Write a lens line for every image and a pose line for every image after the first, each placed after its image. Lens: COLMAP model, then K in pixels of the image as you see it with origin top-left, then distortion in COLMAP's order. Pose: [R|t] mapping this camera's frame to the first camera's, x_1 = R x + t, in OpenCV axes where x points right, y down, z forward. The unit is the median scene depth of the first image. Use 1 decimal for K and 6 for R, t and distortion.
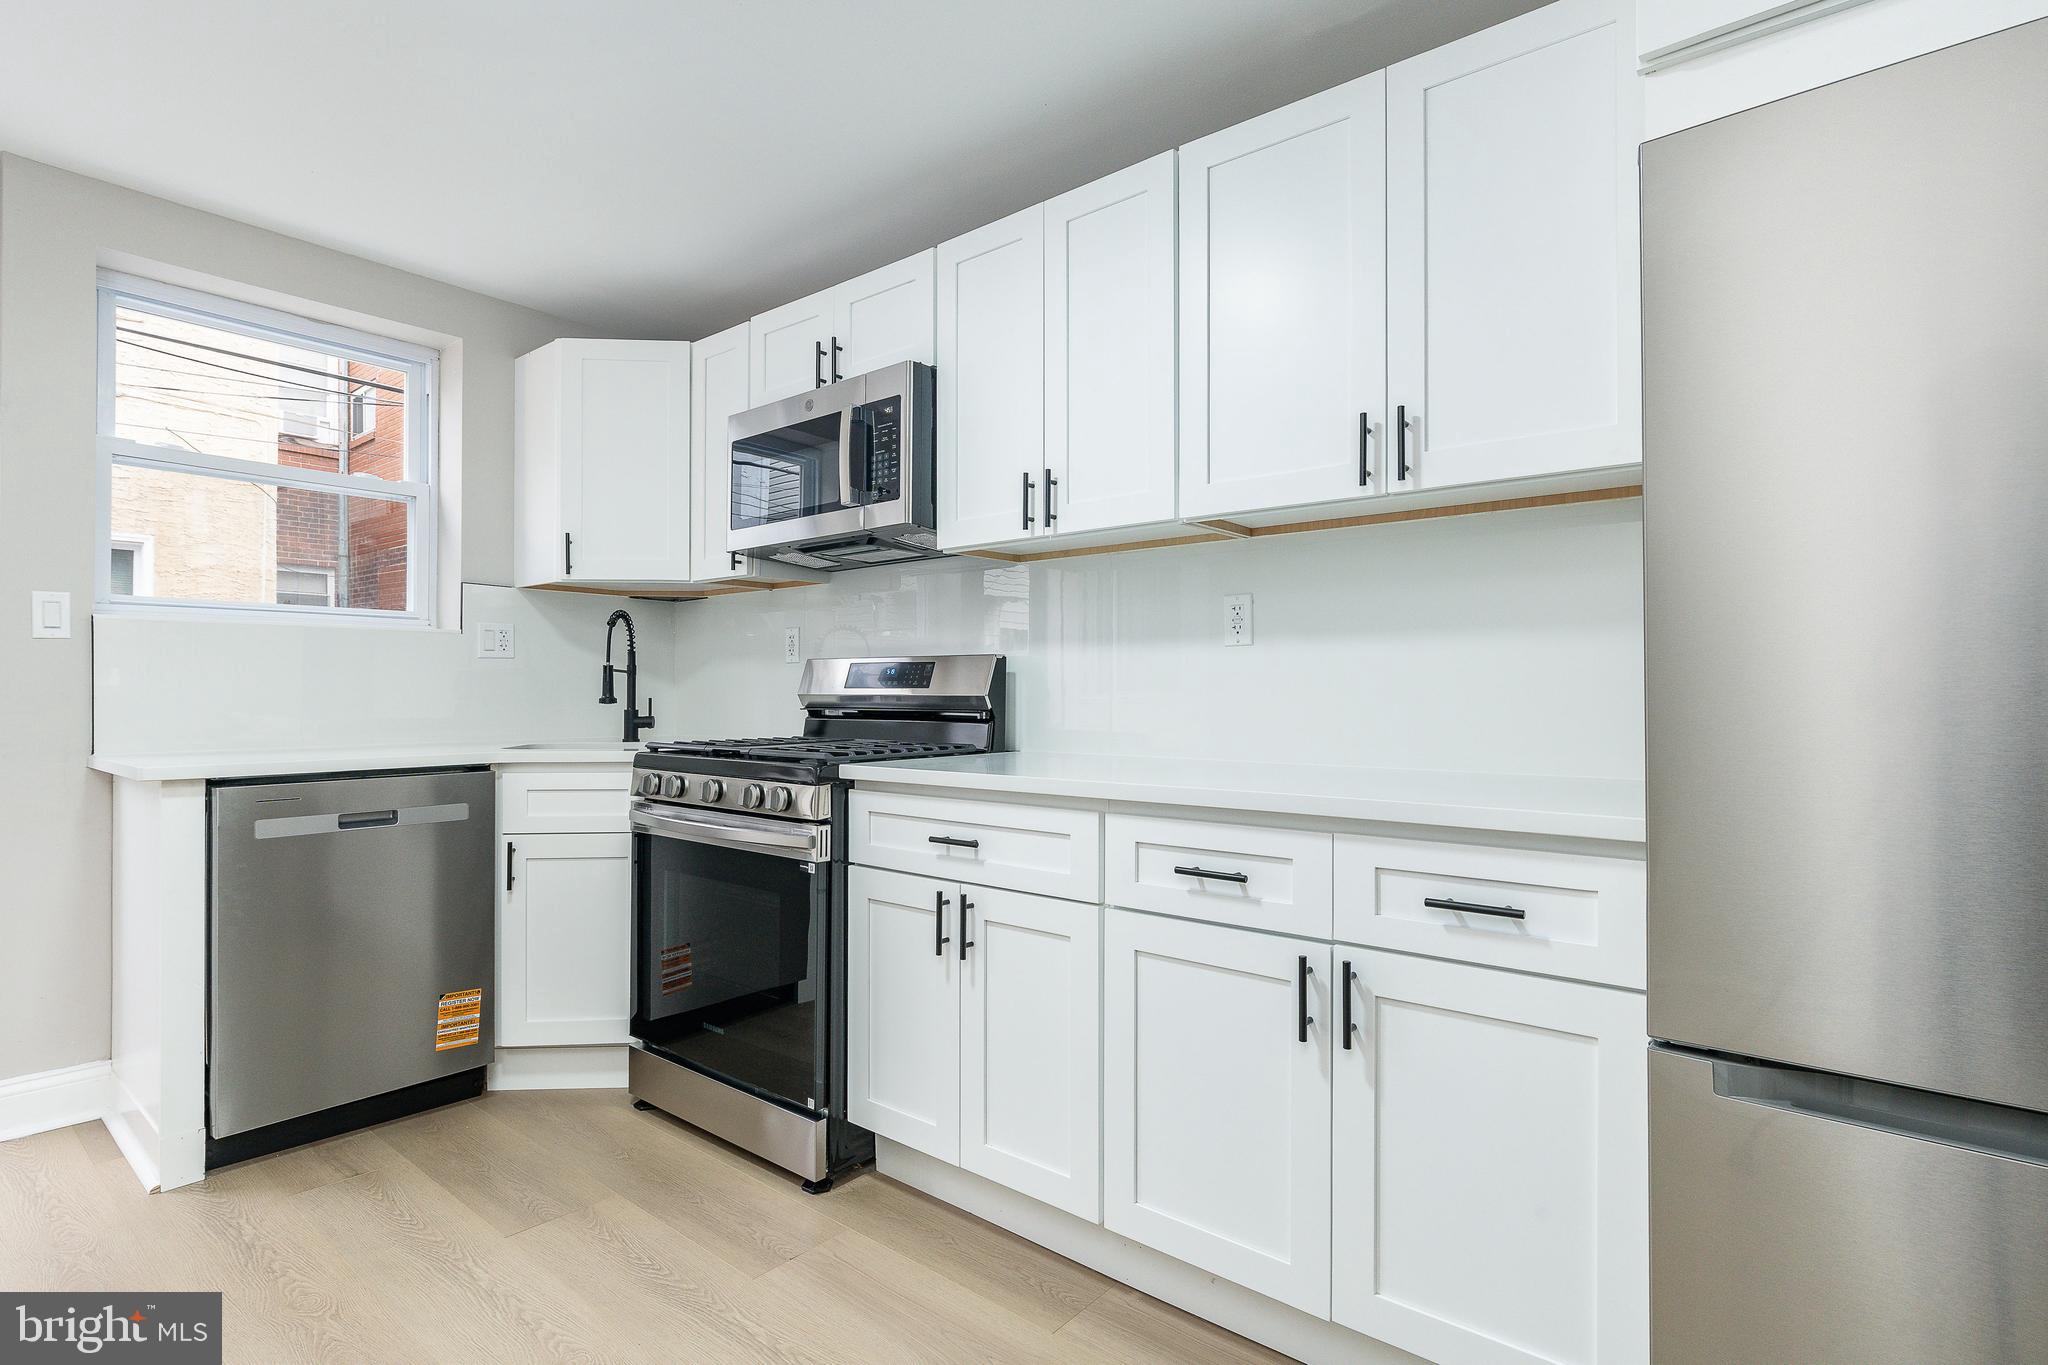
lens RADIAL K [[996.2, 0, 1025.1], [0, 996.2, 685.8], [0, 0, 1]] dist [-0.004653, 0.001106]
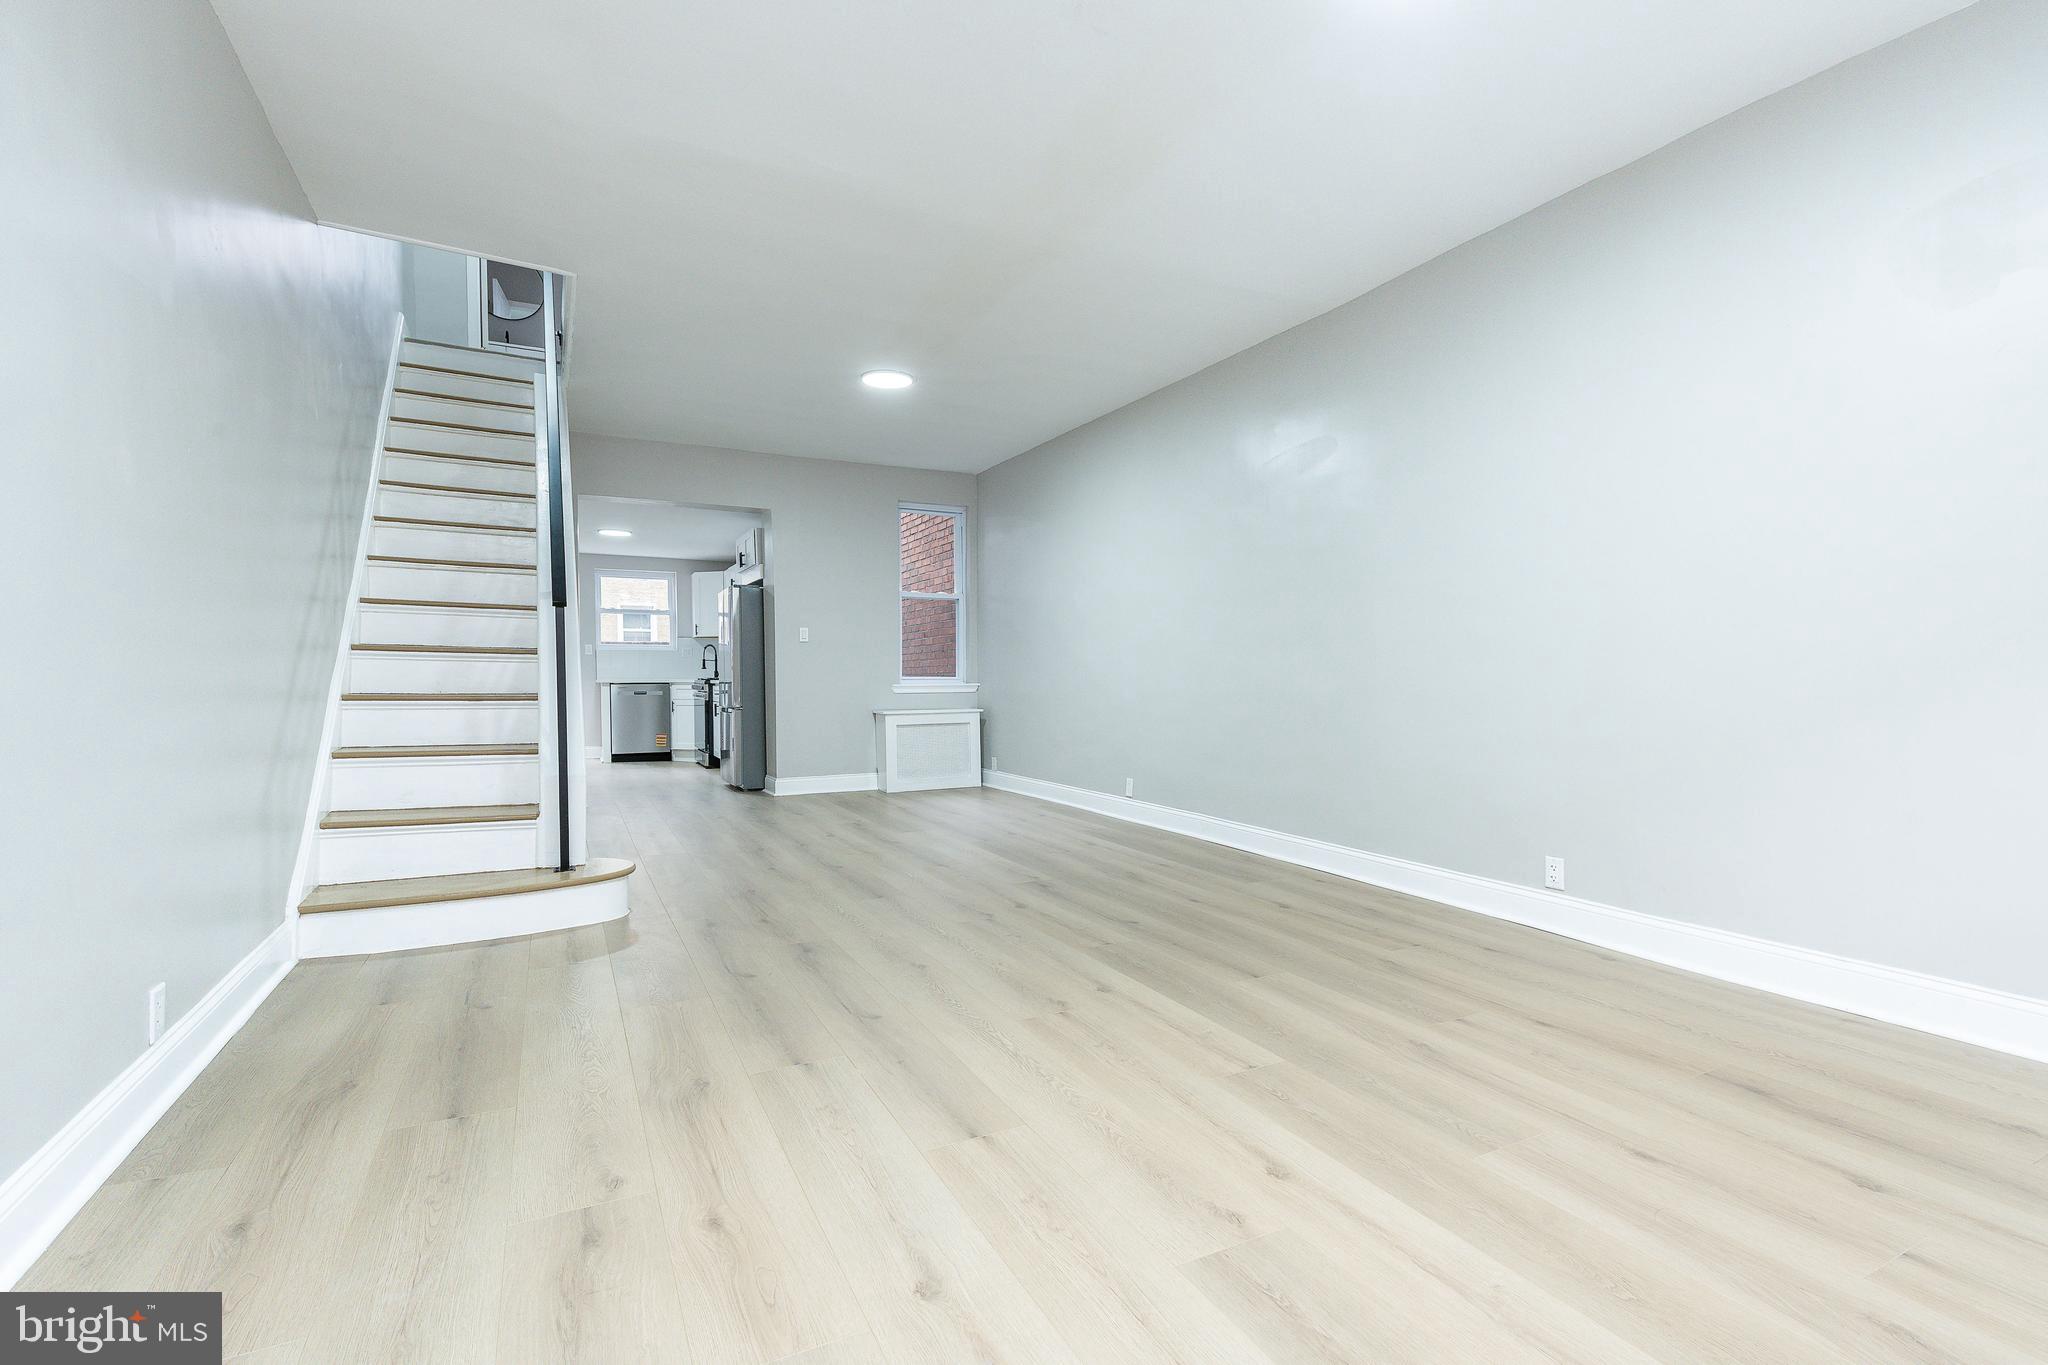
lens RADIAL K [[922.0, 0, 1032.5], [0, 922.0, 680.6], [0, 0, 1]] dist [0.003572, -0.000091]
pose [[0.922624, 0.000695, -0.385701, 2.607040], [0.008533, 0.999717, 0.022213, -0.005338], [0.385607, -0.023786, 0.922356, -2.200310]]
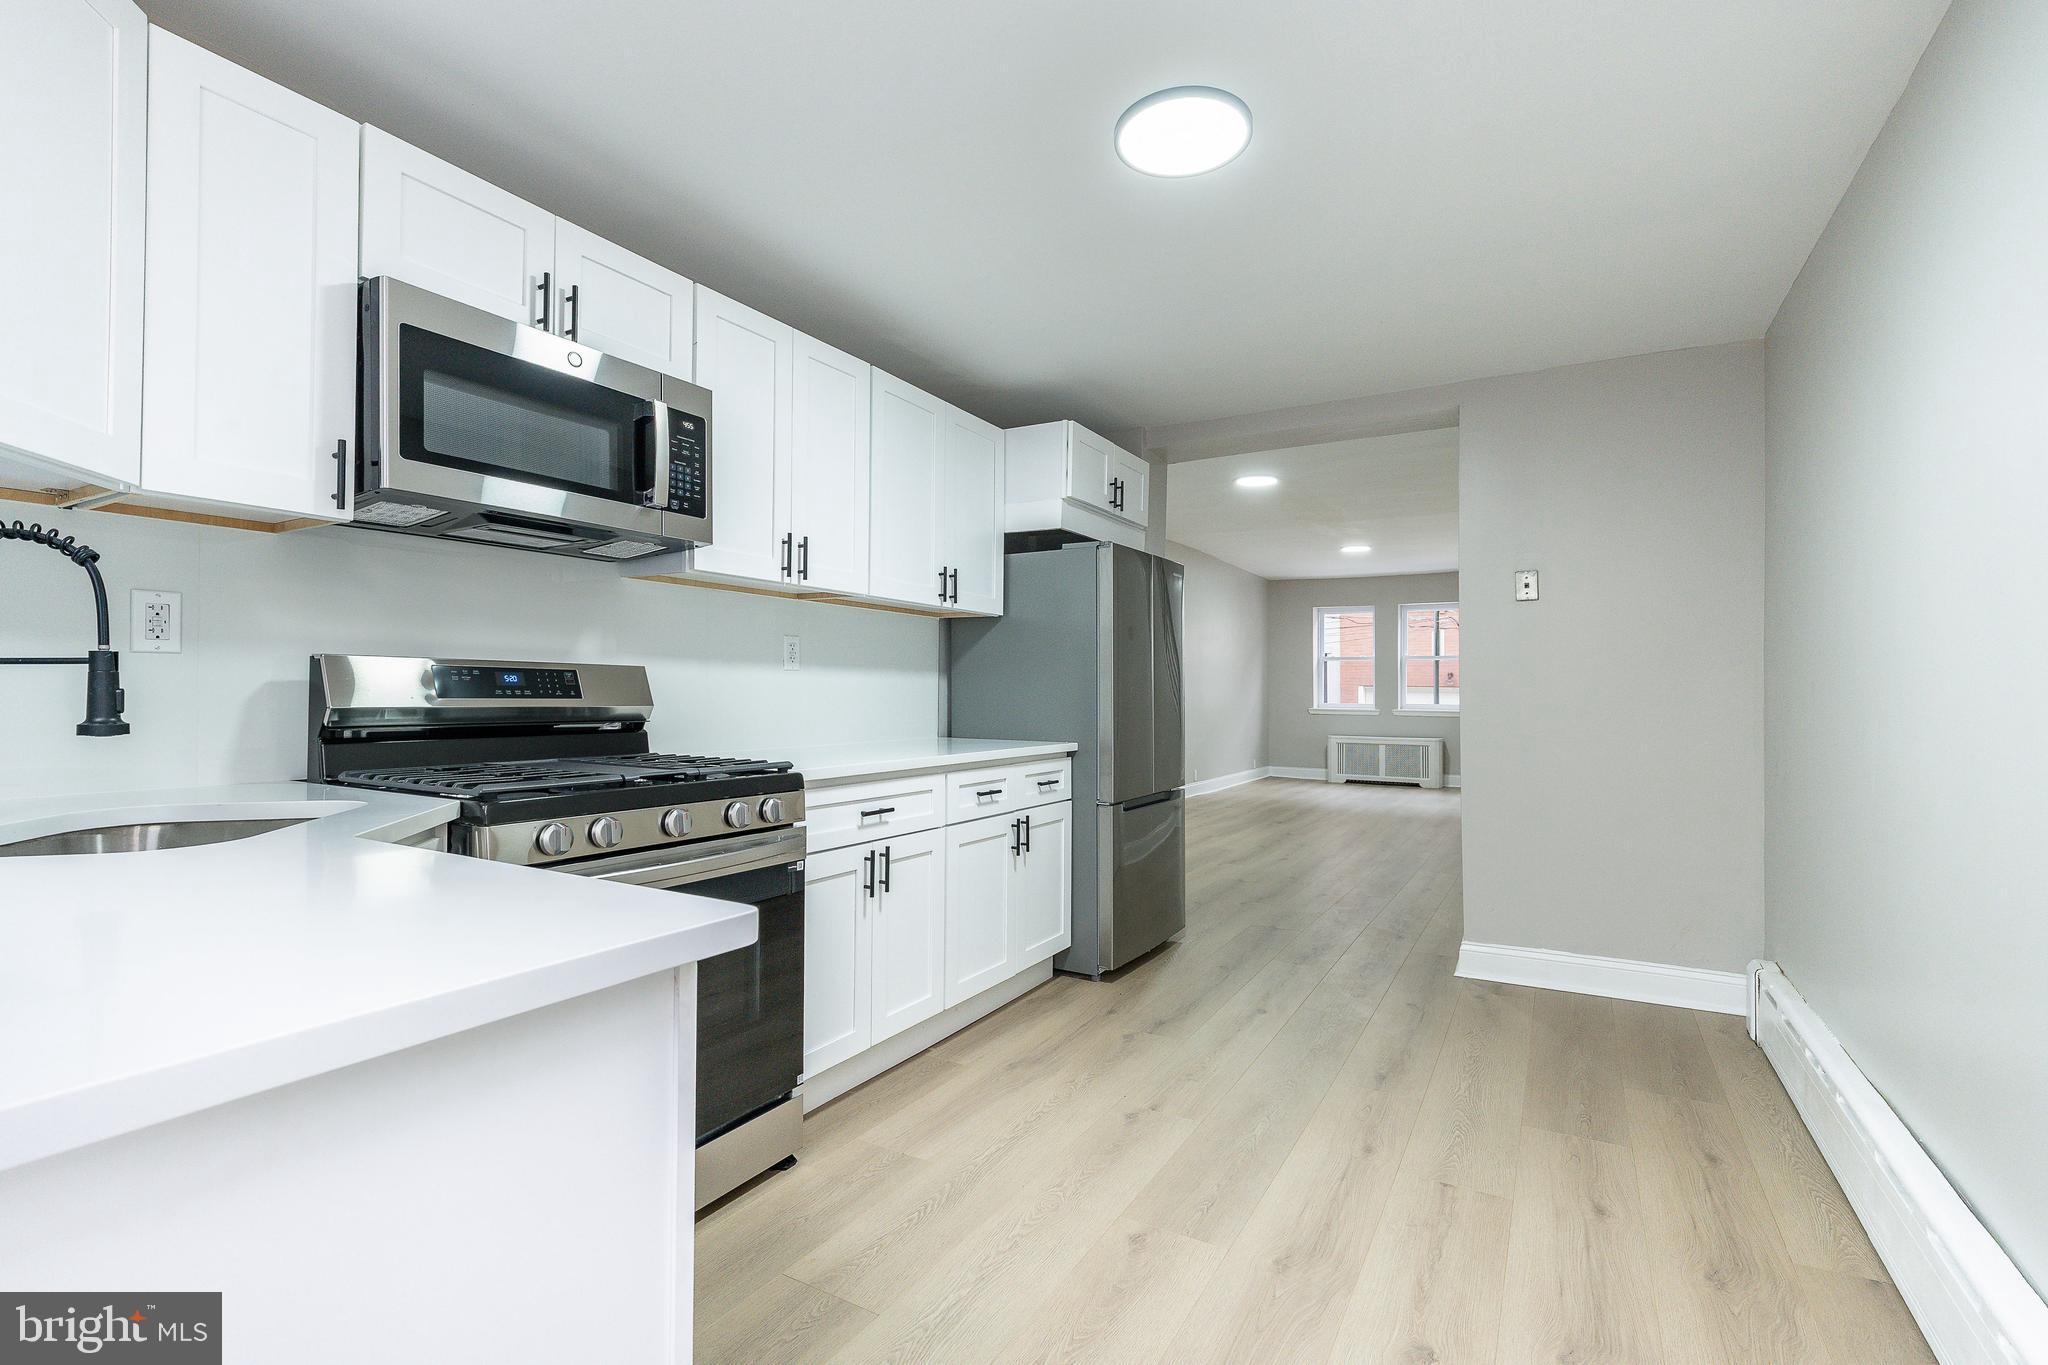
lens RADIAL K [[920.1, 0, 971.6], [0, 920.1, 684.2], [0, 0, 1]] dist [0.004039, -0.000442]
pose [[-0.108594, 0.008429, 0.994050, -1.083941], [-0.014277, 0.999848, -0.010037, -0.008608], [-0.993984, -0.015282, -0.108457, 0.803224]]
